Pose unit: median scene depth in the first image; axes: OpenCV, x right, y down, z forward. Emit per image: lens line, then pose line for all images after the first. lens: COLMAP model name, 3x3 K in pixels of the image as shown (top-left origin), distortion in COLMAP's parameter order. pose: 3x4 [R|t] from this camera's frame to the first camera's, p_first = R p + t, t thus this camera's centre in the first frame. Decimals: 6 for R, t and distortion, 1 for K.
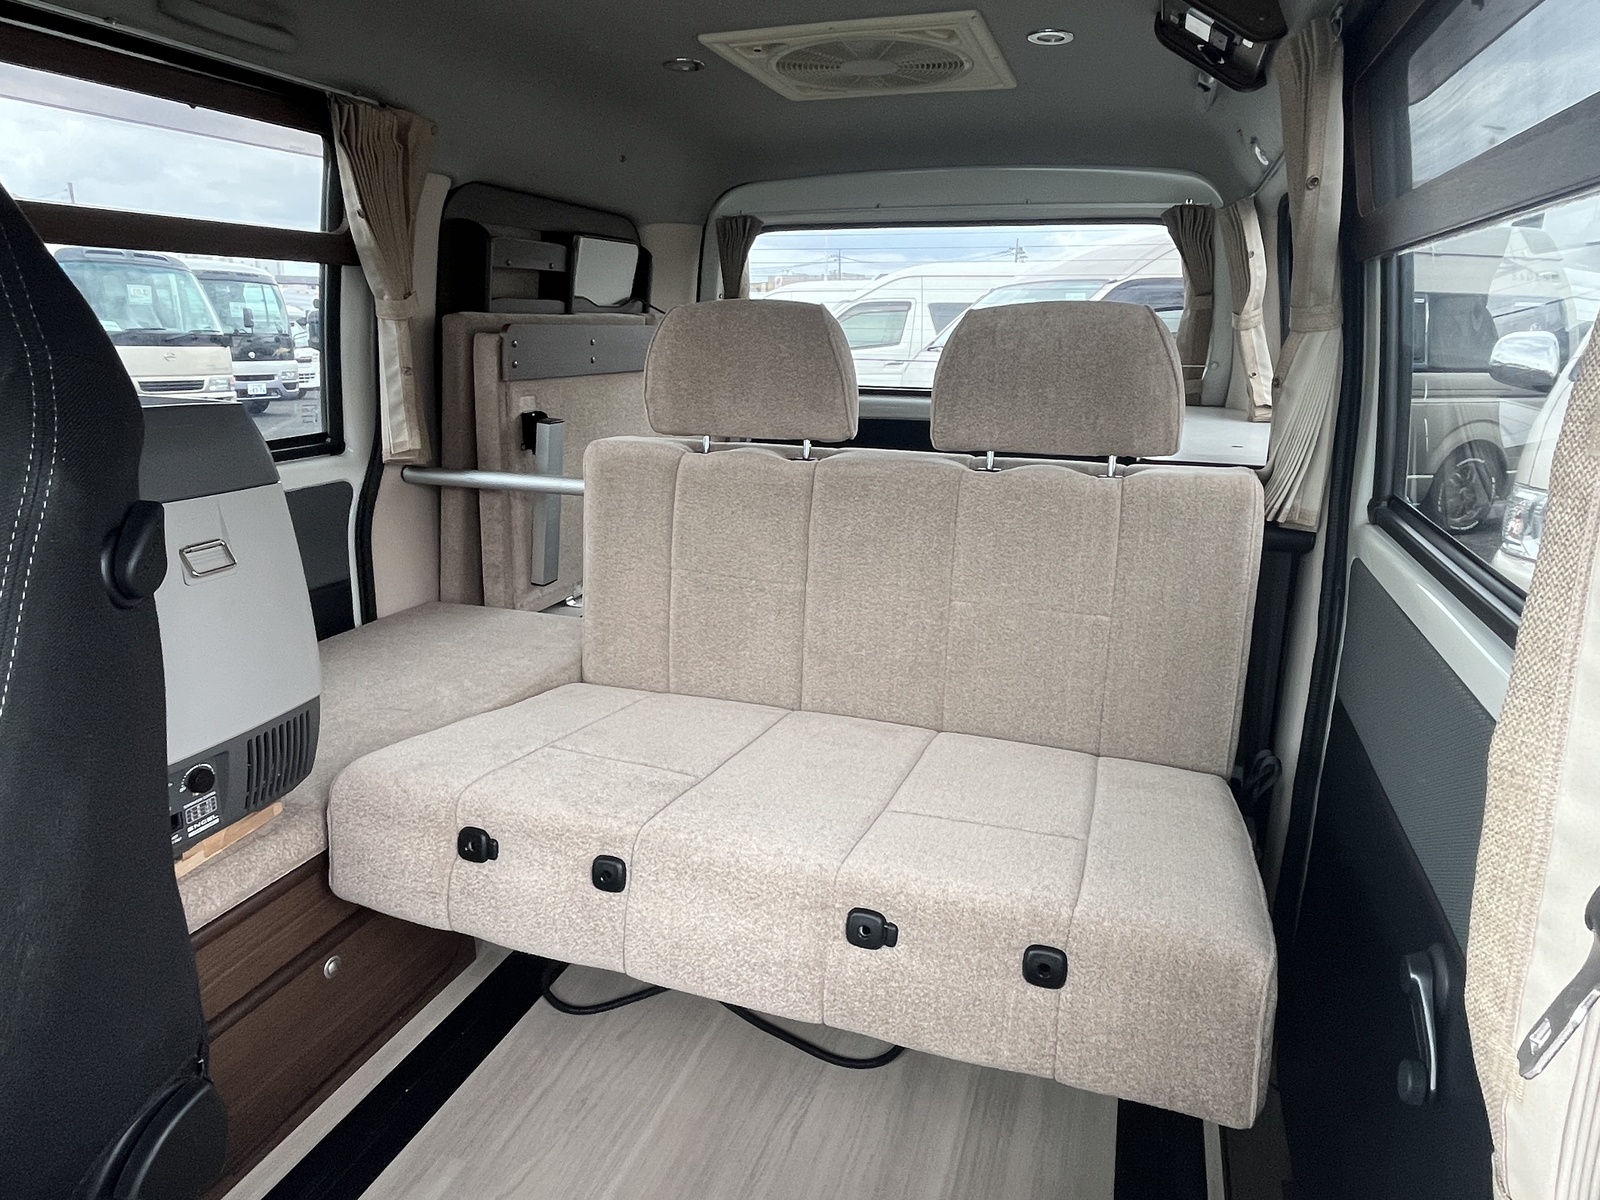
lens RADIAL K [[1022.4, 0, 800.0], [0, 1022.4, 600.0], [0, 0, 1]] dist [0.000392, -0.002493]
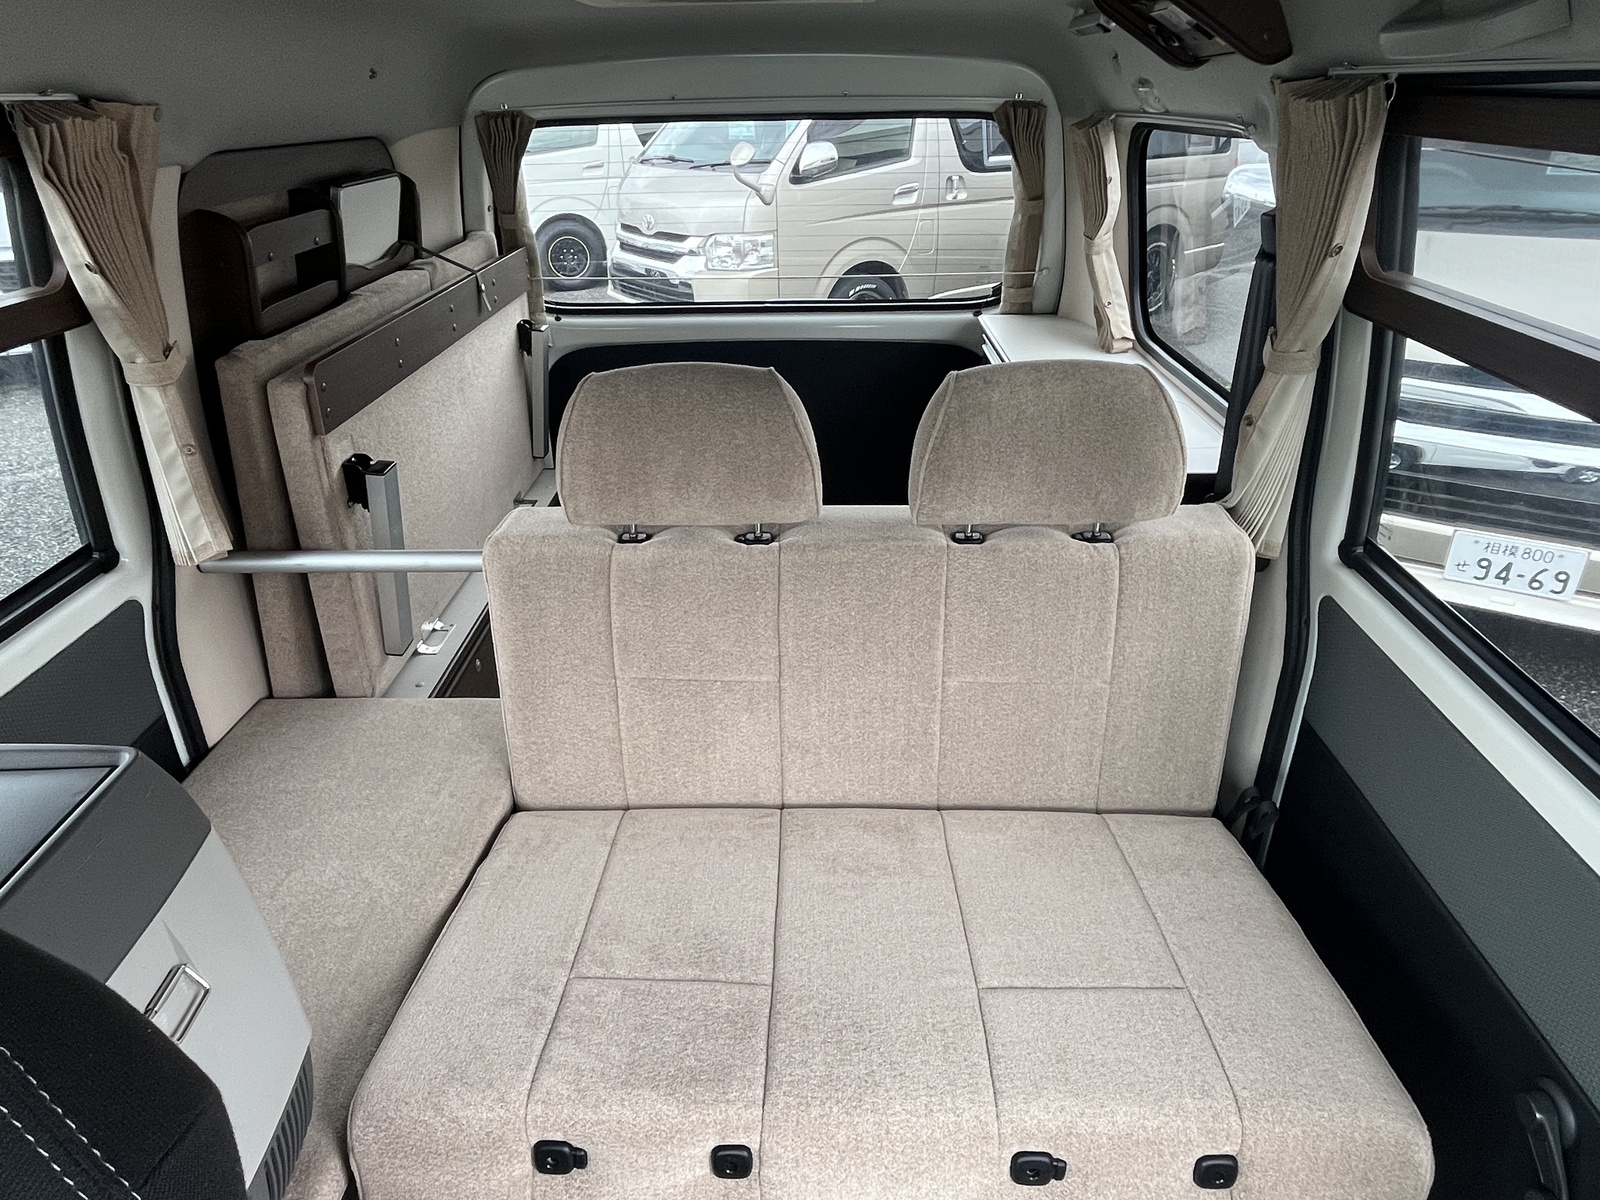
lens RADIAL K [[1013.4, 0, 800.0], [0, 1013.4, 600.0], [0, 0, 1]] dist [0.001074, -0.006349]
pose [[0.951992, -0.164194, 0.258364, -0.171136], [0.105610, 0.968328, 0.226247, -0.246880], [-0.287329, -0.188100, 0.939181, 0.149194]]
